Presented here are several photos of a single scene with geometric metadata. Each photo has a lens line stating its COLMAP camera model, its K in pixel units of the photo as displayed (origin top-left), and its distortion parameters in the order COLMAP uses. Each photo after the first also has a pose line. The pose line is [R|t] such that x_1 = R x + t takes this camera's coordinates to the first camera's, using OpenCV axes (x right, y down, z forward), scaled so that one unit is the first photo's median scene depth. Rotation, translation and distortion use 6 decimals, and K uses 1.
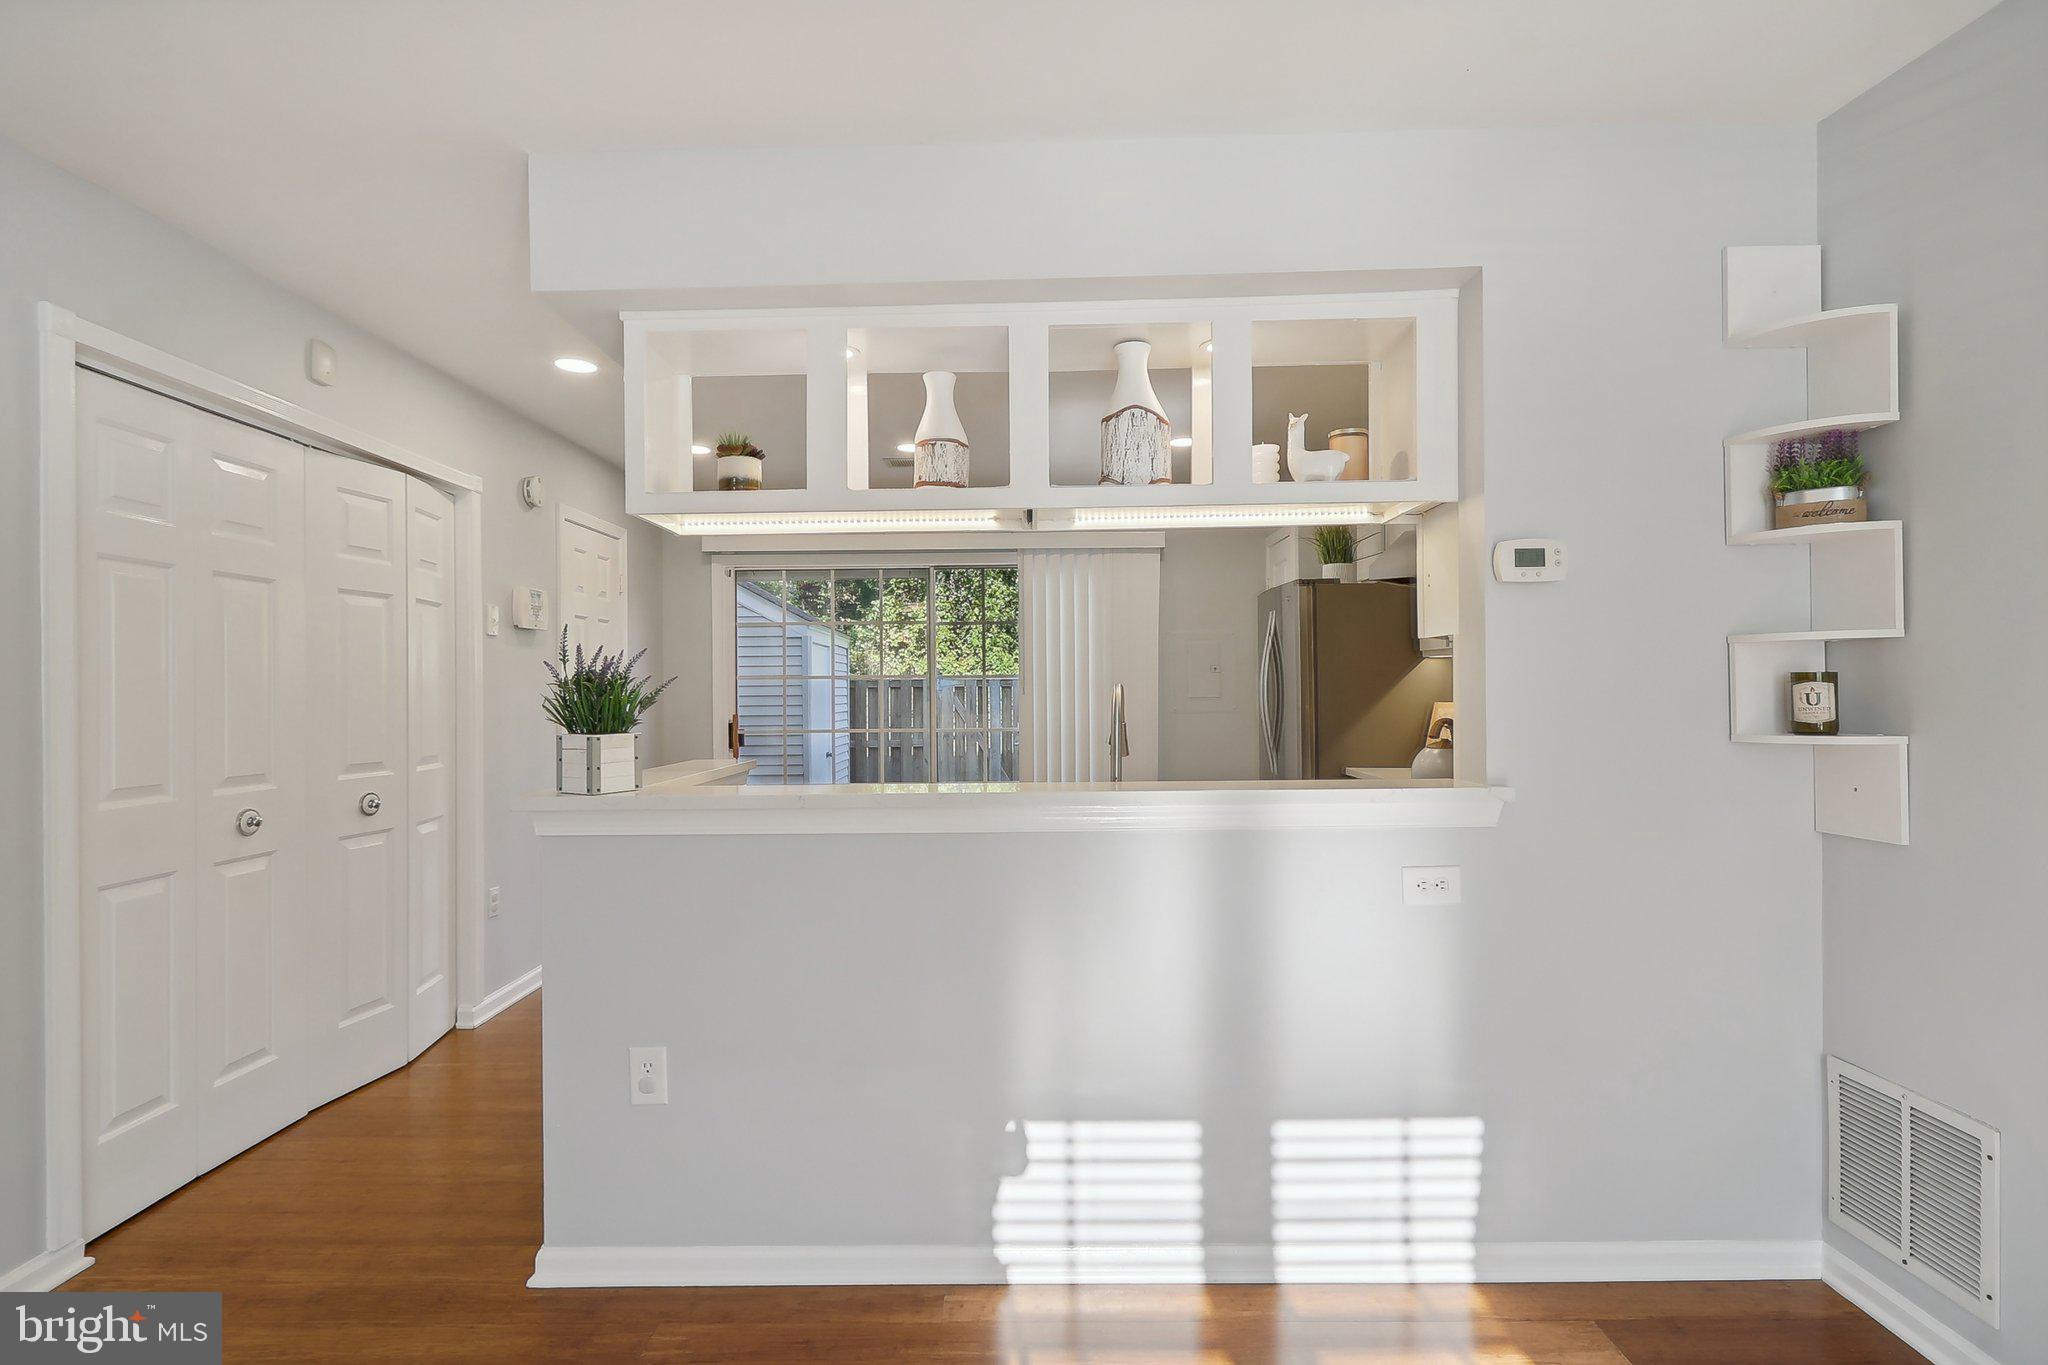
lens RADIAL K [[953.3, 0, 1022.3], [0, 953.3, 689.8], [0, 0, 1]] dist [0.003562, -0.000375]
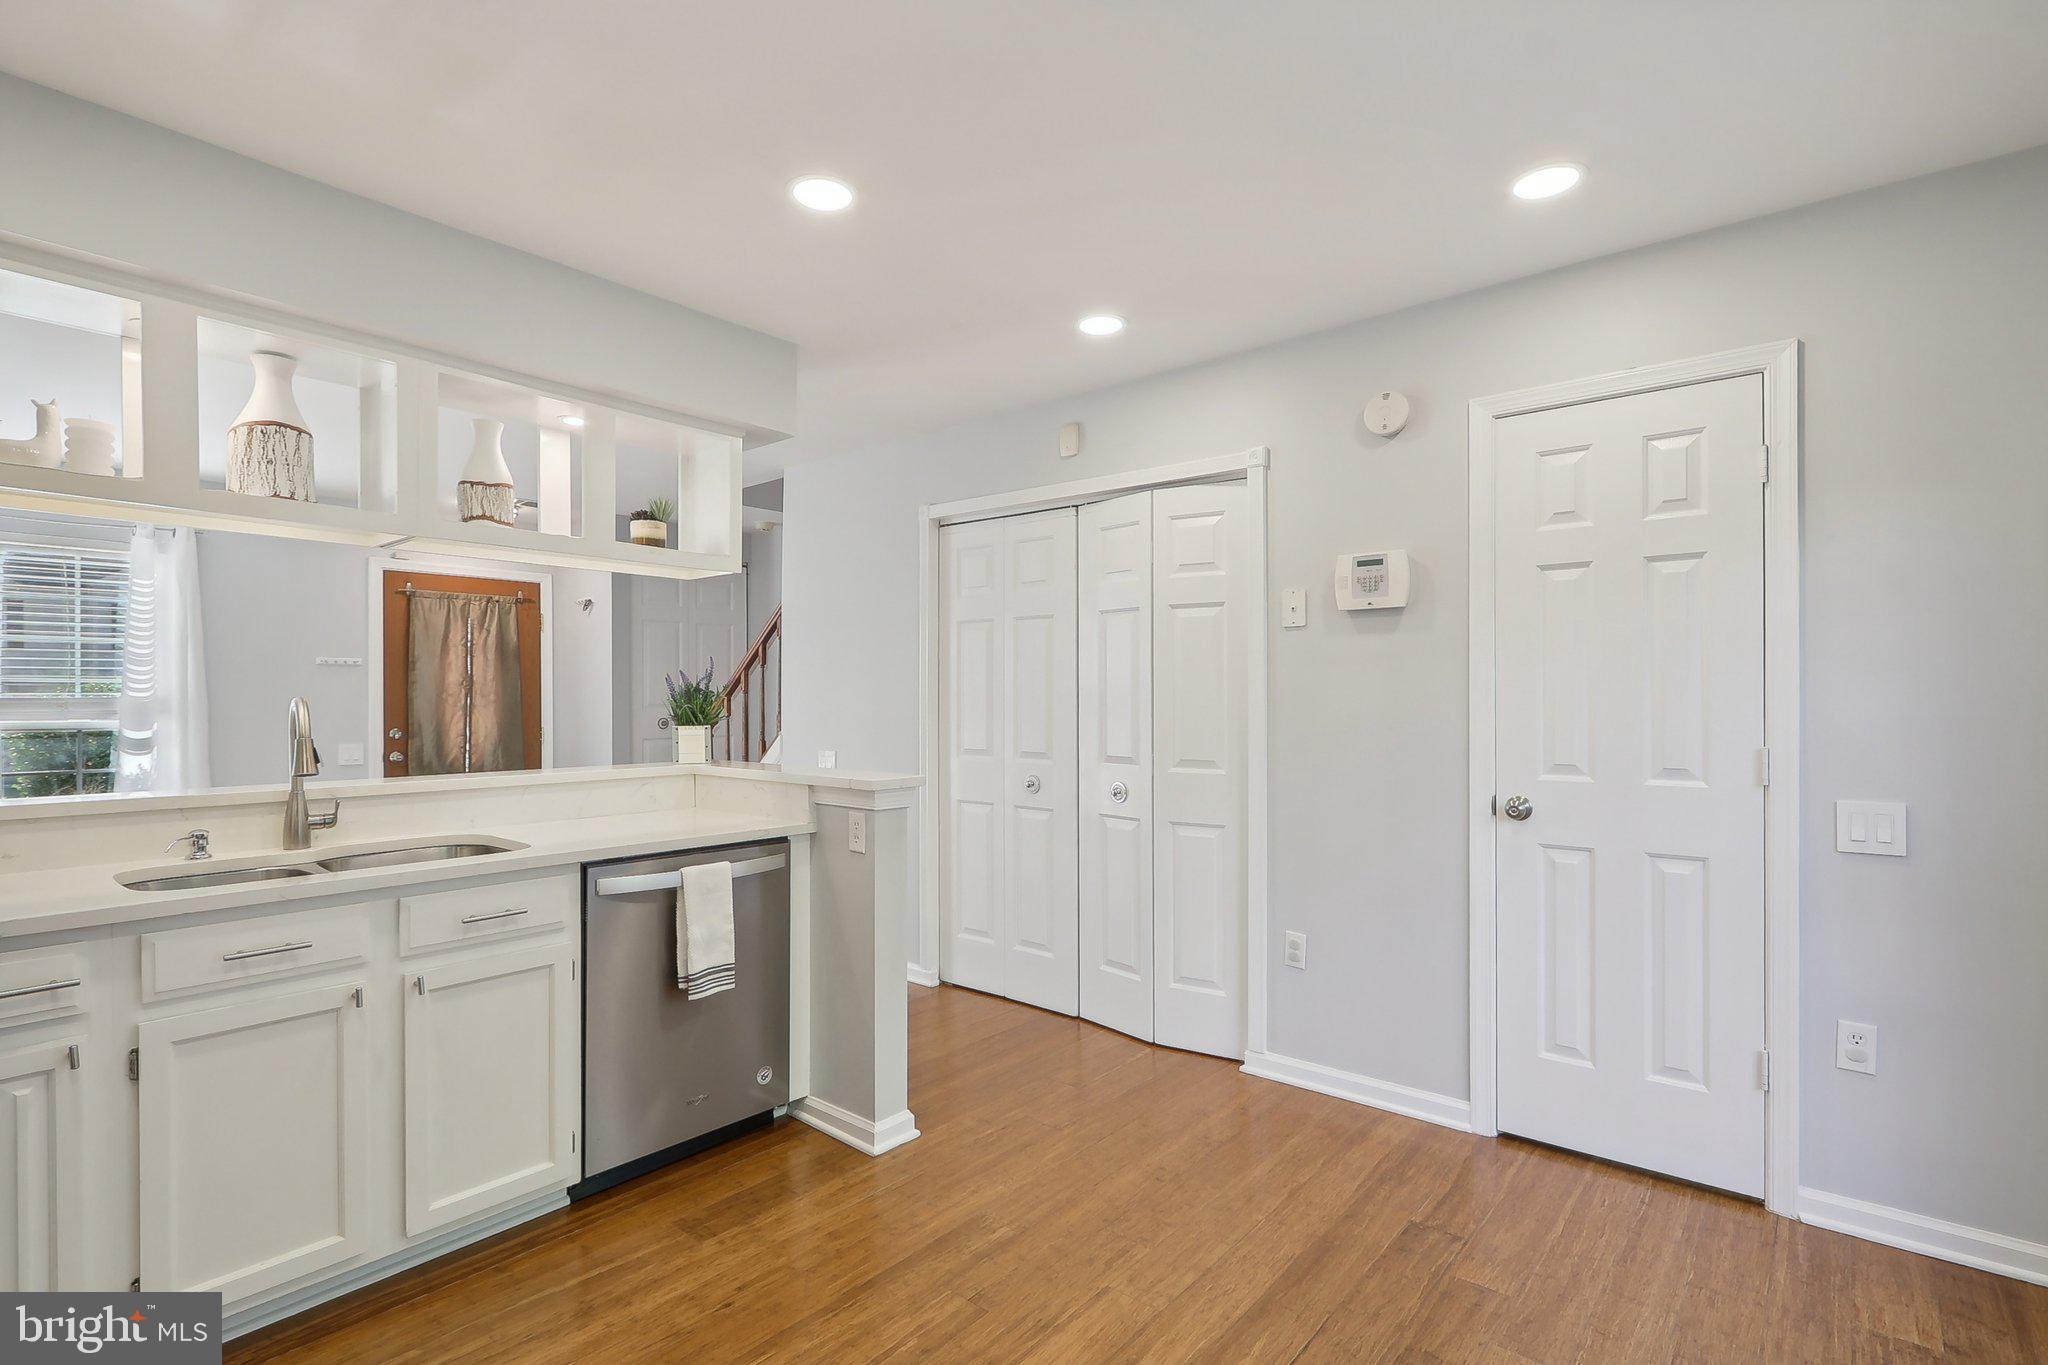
lens RADIAL K [[964.2, 0, 1027.1], [0, 964.2, 698.9], [0, 0, 1]] dist [-0.000622, -0.000414]
pose [[-0.639055, 0.010529, -0.769089, 0.436425], [0.006579, 0.999945, 0.008223, -0.005435], [0.769133, 0.000195, -0.639088, 2.540676]]
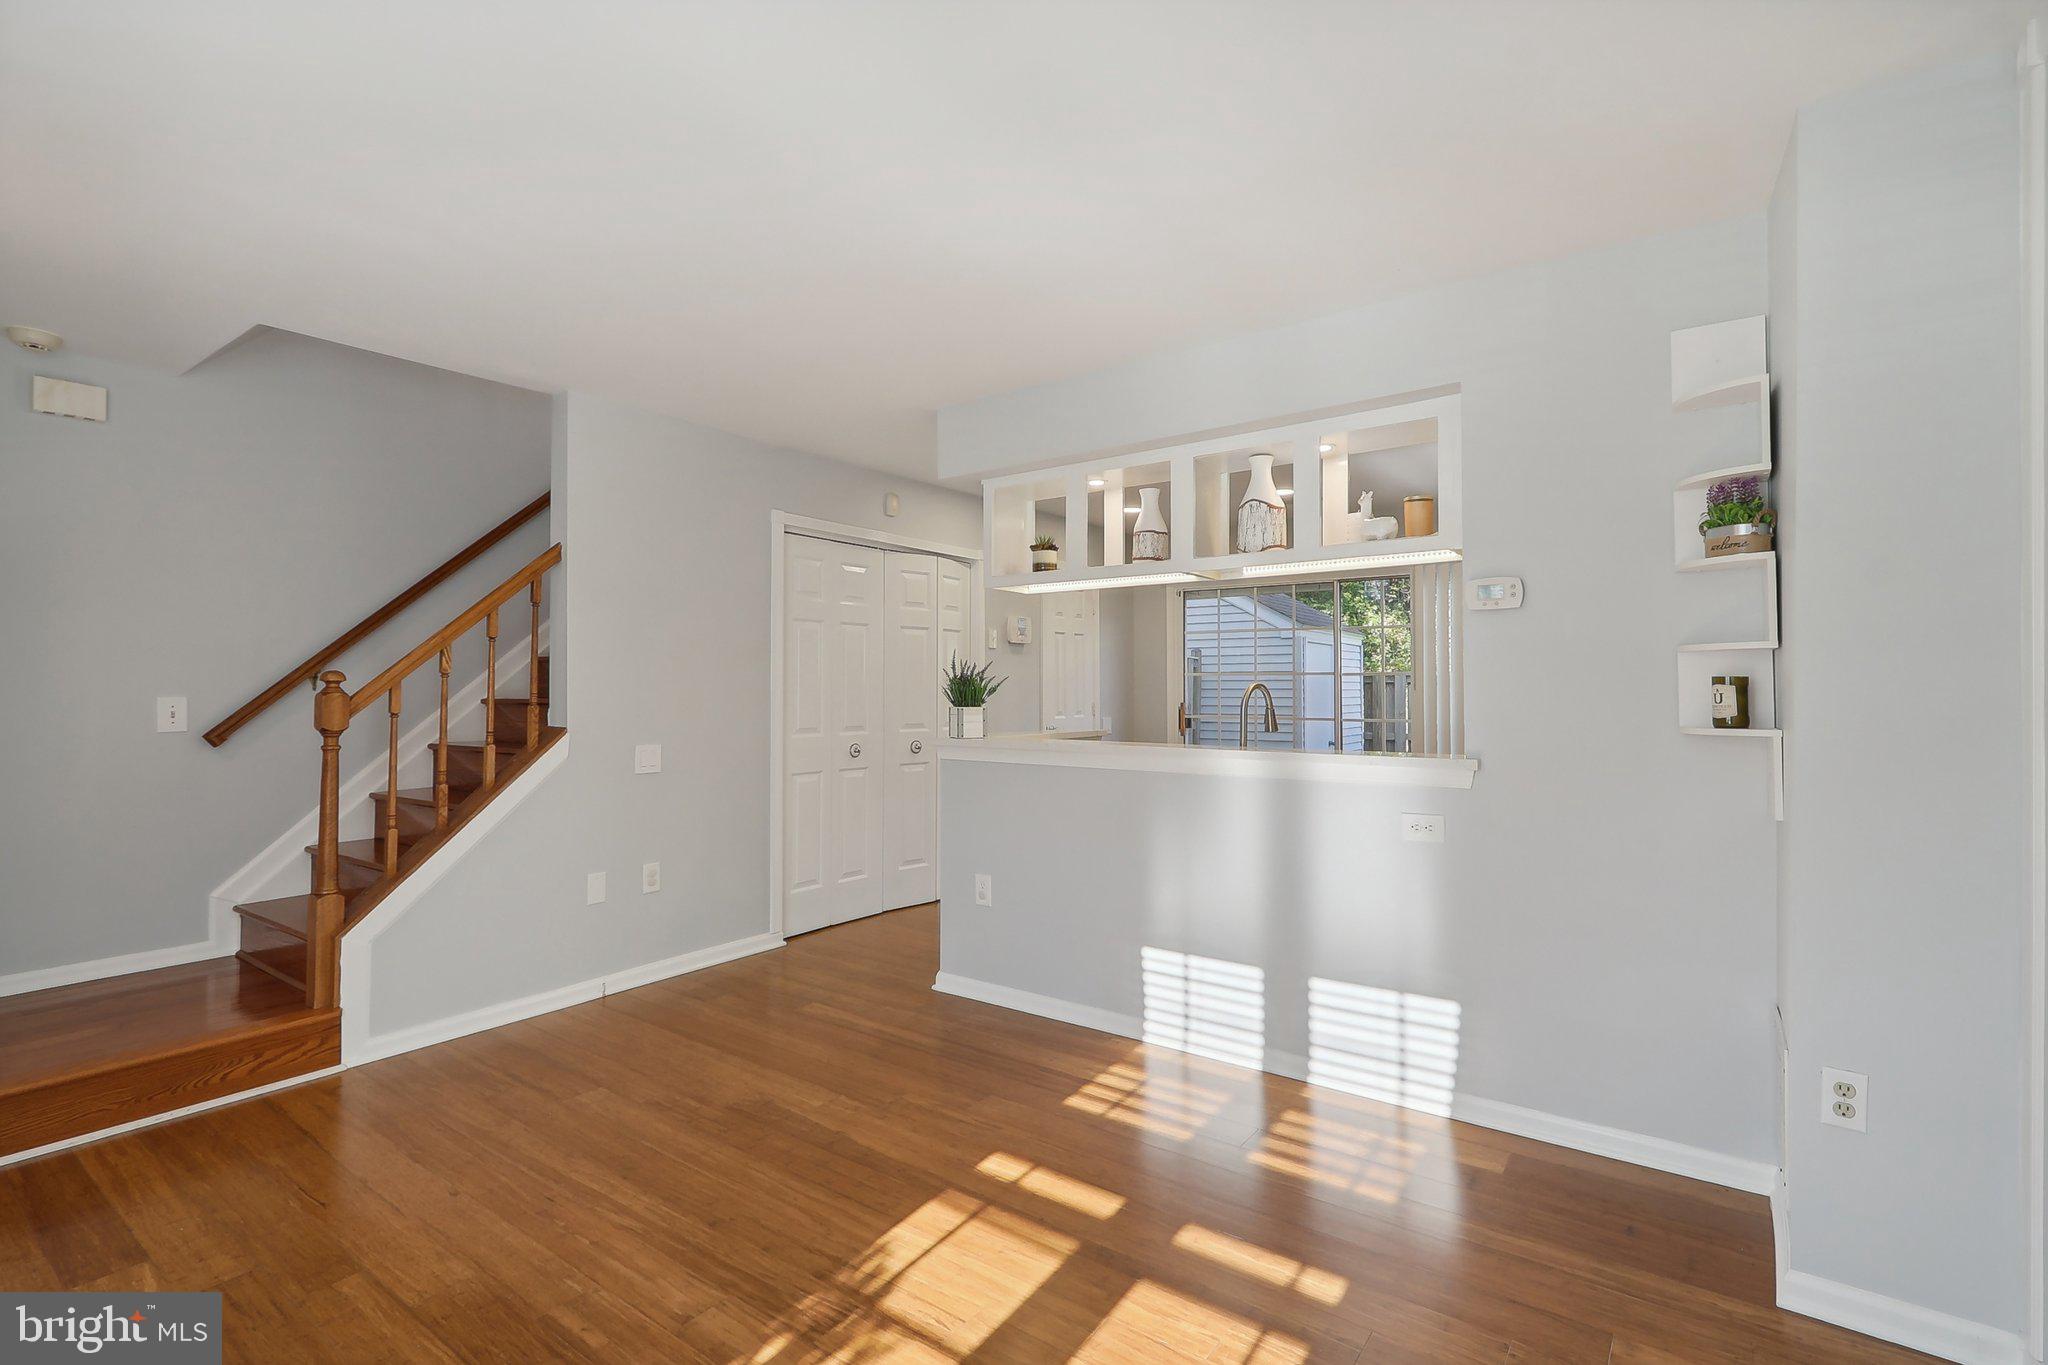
lens RADIAL K [[947.3, 0, 1019.3], [0, 947.3, 676.6], [0, 0, 1]] dist [-0.002151, -0.000592]
pose [[0.810443, 0.004104, -0.585803, 0.755694], [-0.008773, 0.999948, -0.005132, -0.005011], [0.585752, 0.009299, 0.810437, -0.465257]]
